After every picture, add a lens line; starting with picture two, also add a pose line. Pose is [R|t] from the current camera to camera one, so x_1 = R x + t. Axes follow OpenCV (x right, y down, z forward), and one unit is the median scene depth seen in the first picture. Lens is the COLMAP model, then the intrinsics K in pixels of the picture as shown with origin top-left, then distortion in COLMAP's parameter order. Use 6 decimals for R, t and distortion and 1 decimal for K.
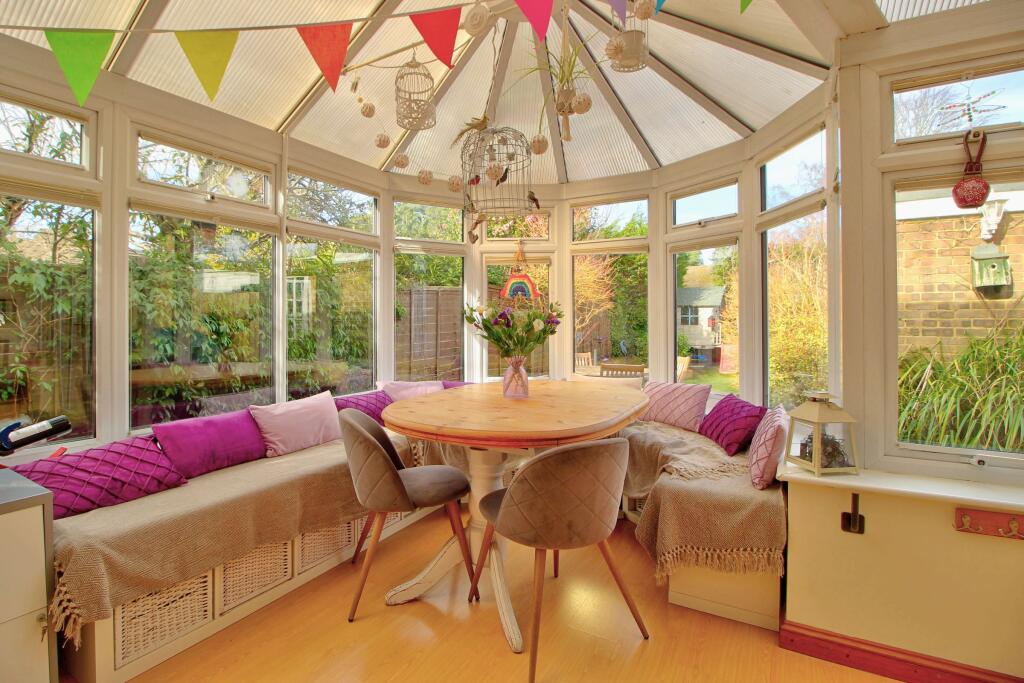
lens RADIAL K [[489.5, 0, 510.3], [0, 489.5, 317.6], [0, 0, 1]] dist [0.000844, 0.000046]
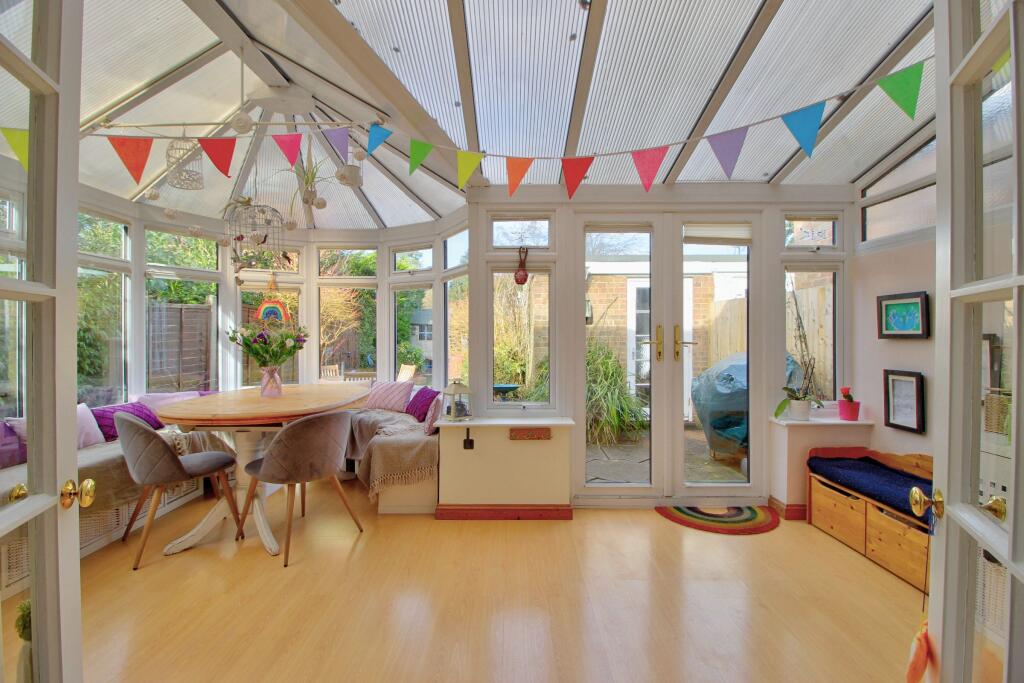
lens RADIAL K [[474.6, 0, 508.9], [0, 474.6, 333.7], [0, 0, 1]] dist [0.000015, -0.017557]
pose [[0.880961, 0.000307, 0.473189, -0.031440], [-0.001539, 0.999996, 0.002216, -0.014100], [-0.473187, -0.002680, 0.880958, -0.486843]]
